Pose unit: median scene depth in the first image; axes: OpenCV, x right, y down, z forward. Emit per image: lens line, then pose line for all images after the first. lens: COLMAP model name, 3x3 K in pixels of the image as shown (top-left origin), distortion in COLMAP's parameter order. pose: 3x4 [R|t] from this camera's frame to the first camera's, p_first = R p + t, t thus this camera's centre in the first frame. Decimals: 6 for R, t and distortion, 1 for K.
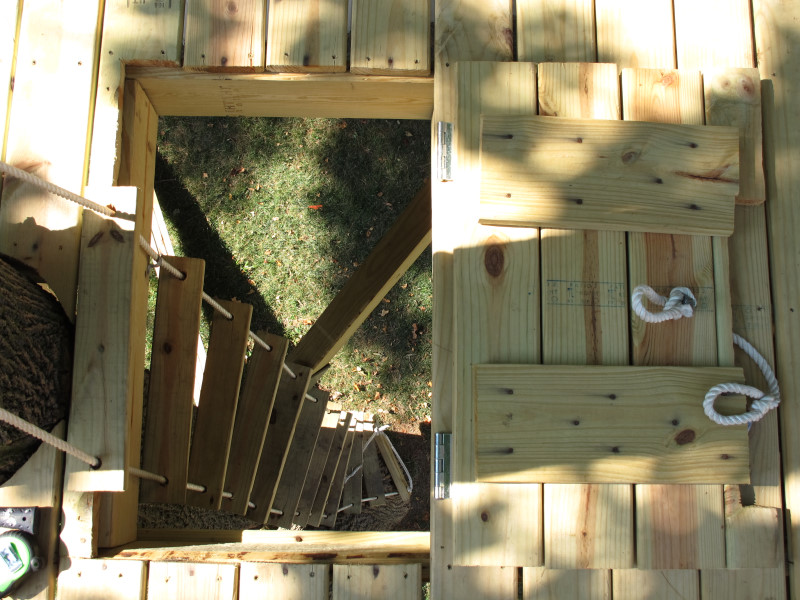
lens RADIAL K [[971.4, 0, 400.0], [0, 971.4, 300.0], [0, 0, 1]] dist [-0.062499, 0.002335]
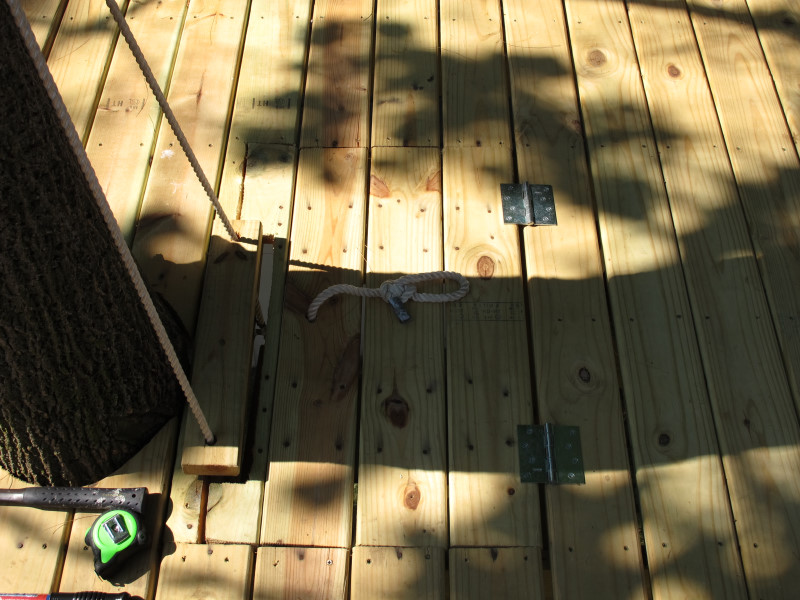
lens RADIAL K [[971.4, 0, 400.0], [0, 971.4, 300.0], [0, 0, 1]] dist [-0.062499, 0.002335]
pose [[0.999733, -0.018531, -0.013800, -0.099931], [0.011015, 0.907288, -0.420365, 0.452700], [0.020310, 0.420101, 0.907250, 0.026269]]
